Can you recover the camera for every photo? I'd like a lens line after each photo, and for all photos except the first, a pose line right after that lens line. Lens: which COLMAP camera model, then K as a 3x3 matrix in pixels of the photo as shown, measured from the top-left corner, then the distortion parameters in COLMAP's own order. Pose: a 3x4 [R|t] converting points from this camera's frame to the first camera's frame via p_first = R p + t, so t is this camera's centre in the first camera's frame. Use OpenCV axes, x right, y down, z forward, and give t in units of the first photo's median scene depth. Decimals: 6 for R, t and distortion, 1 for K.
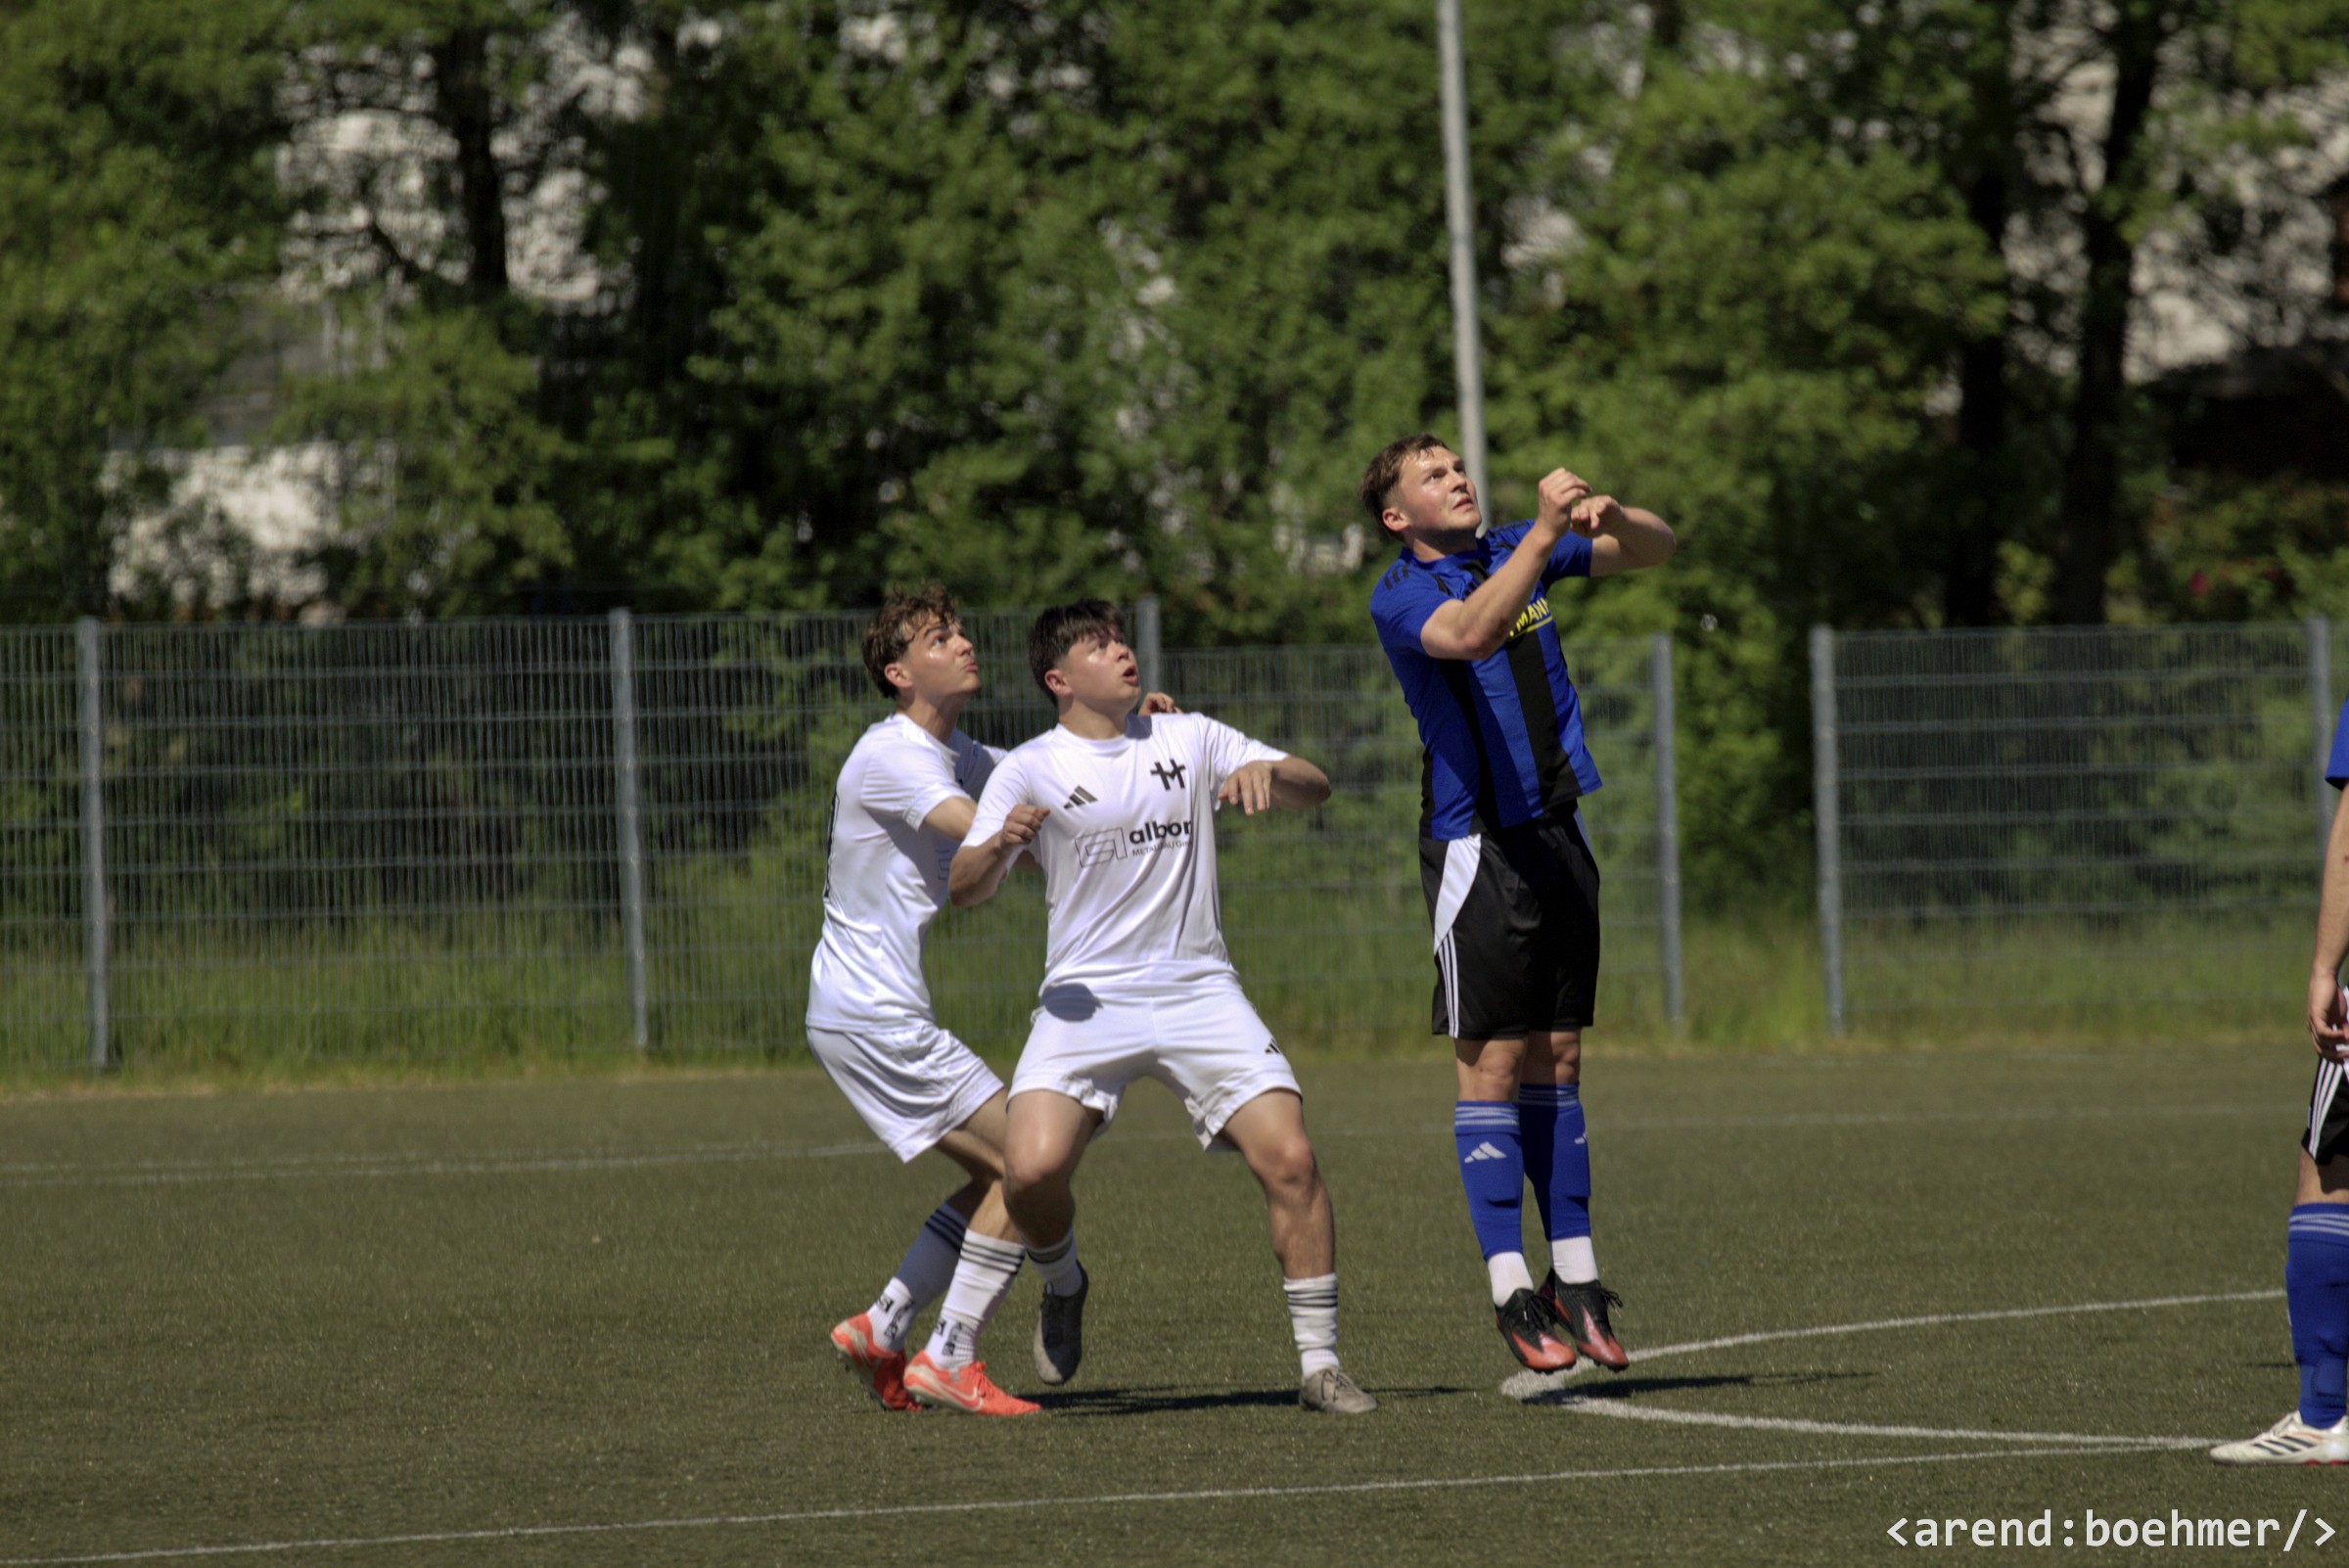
lens RADIAL K [[8168.0, 0, 1027.7], [0, 8168.0, 787.3], [0, 0, 1]] dist [0.417977, 0.000000]
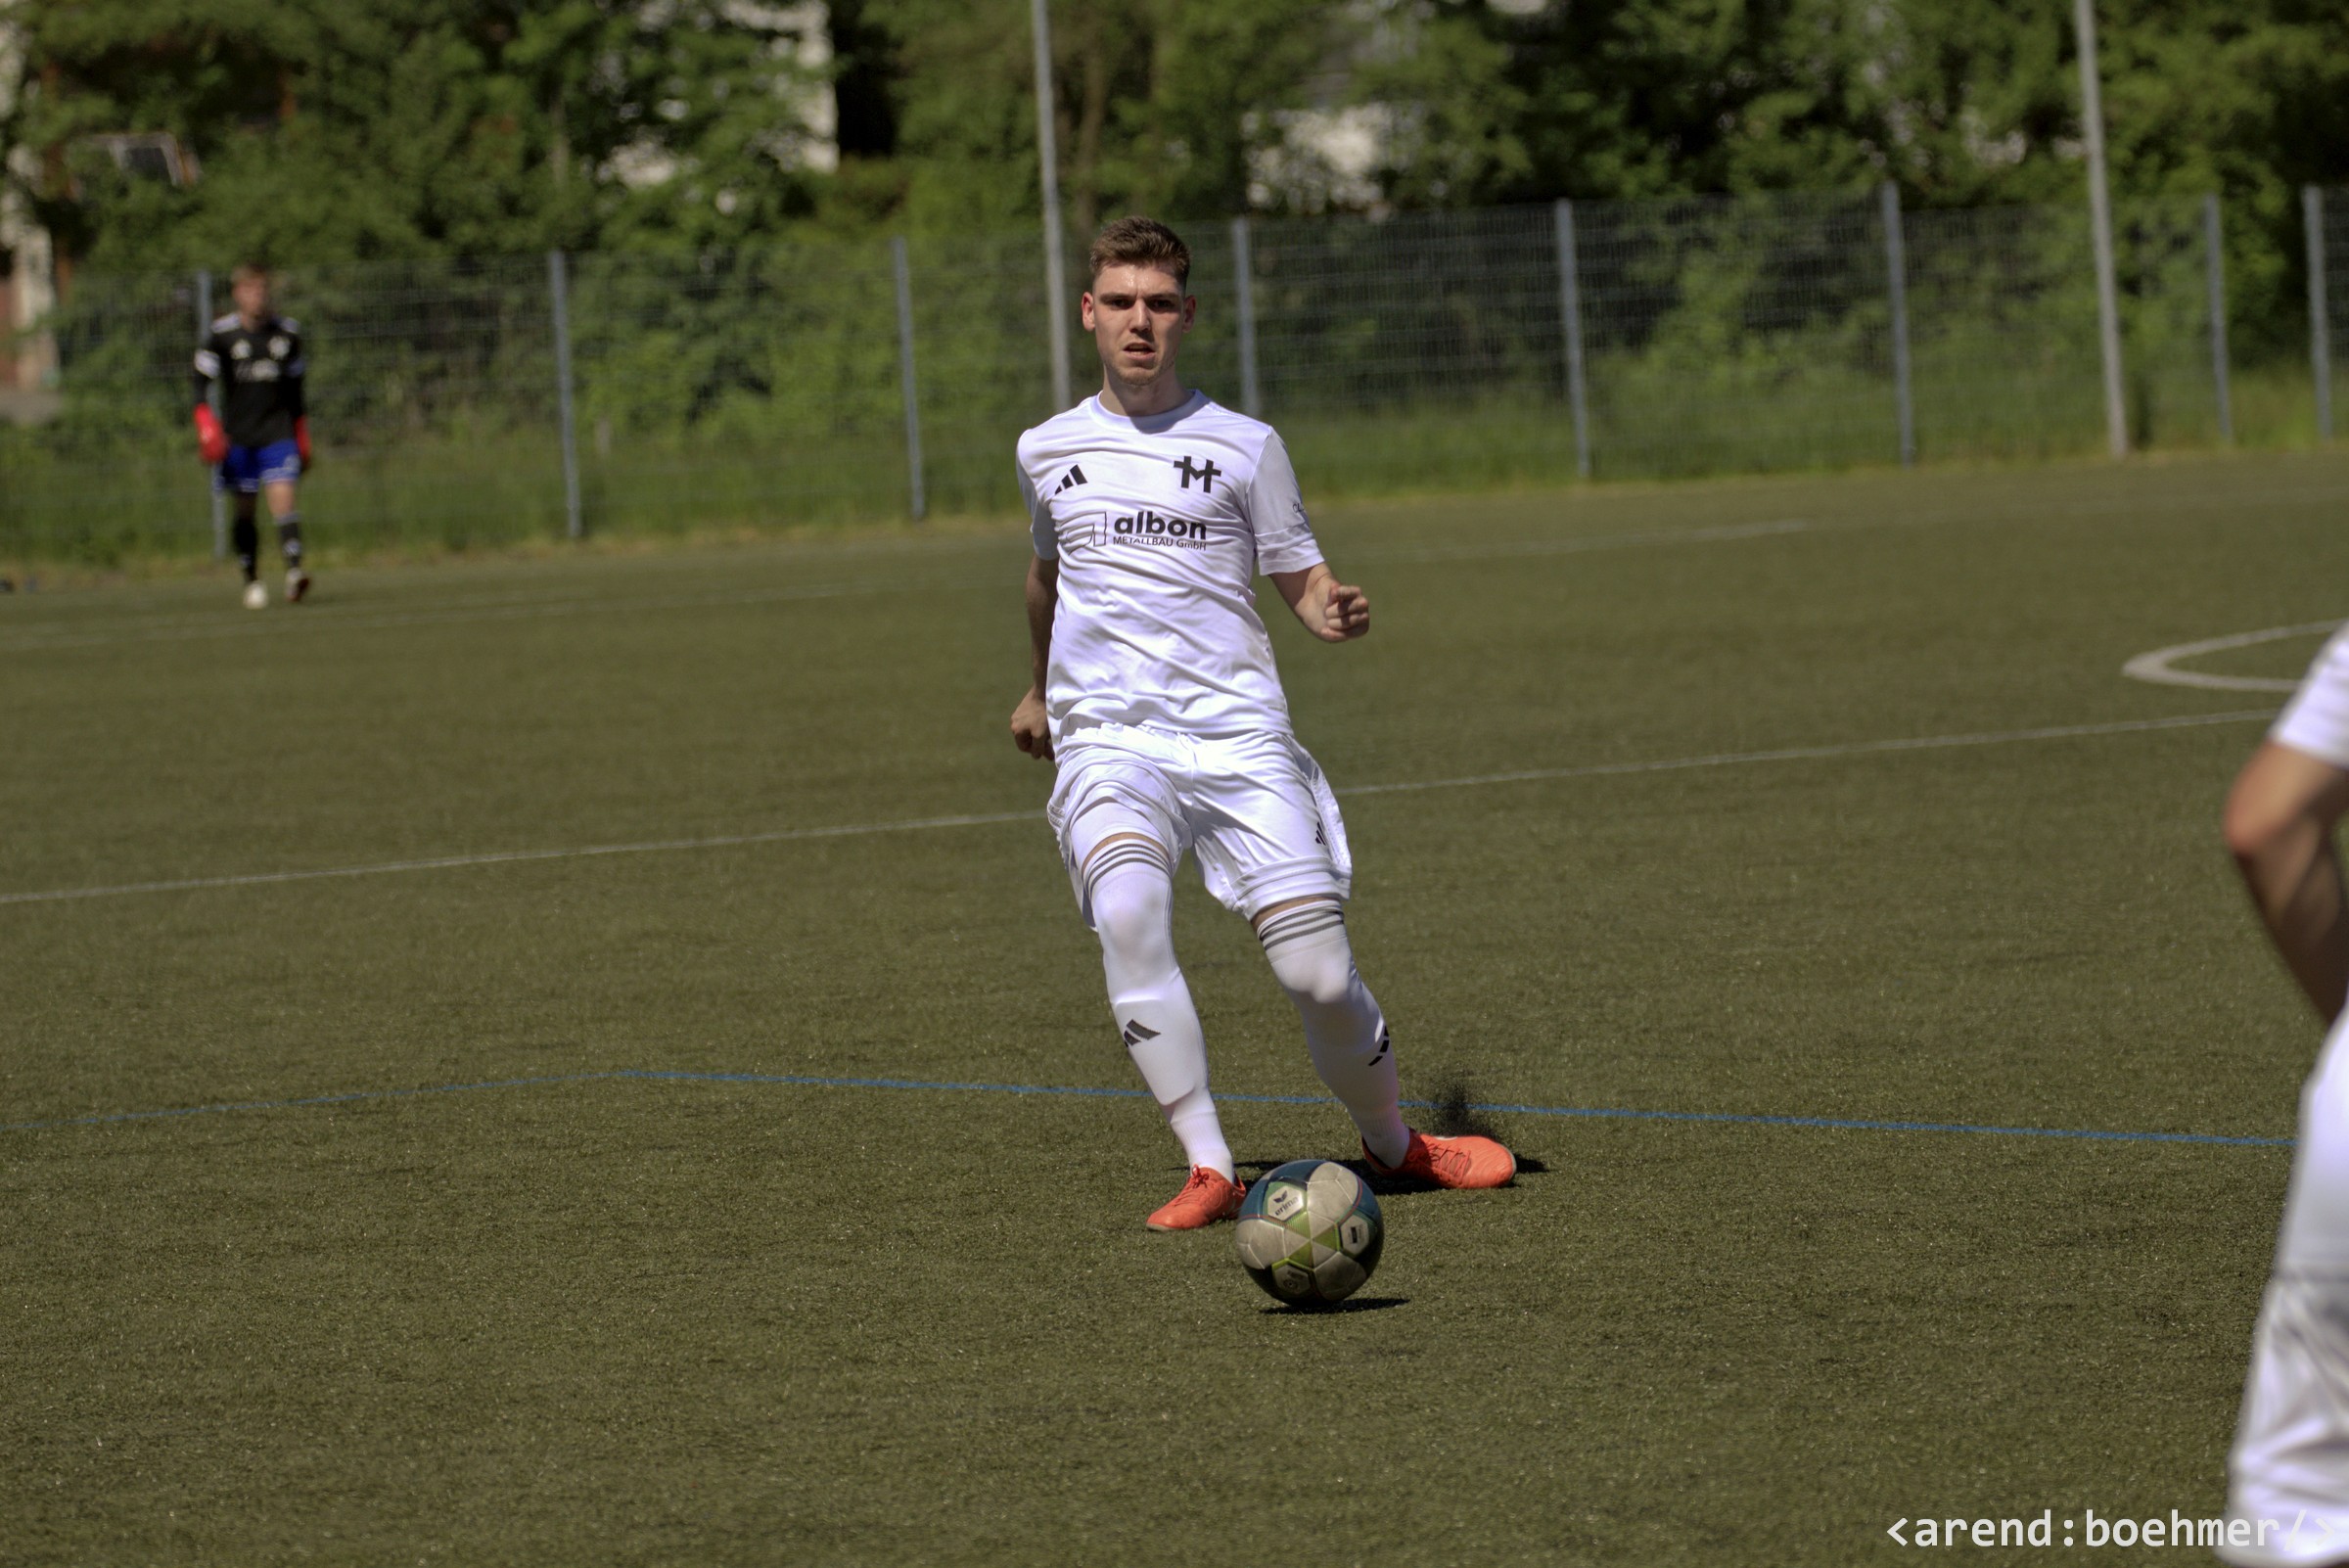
lens RADIAL K [[11112.7, 0, 1178.2], [0, 11112.7, 777.6], [0, 0, 1]] dist [0.505276, 0.000000]
pose [[0.999182, -0.033808, 0.022183, -0.177264], [0.033222, 0.999103, 0.026276, 0.031191], [-0.023051, -0.025518, 0.999409, -1.182545]]
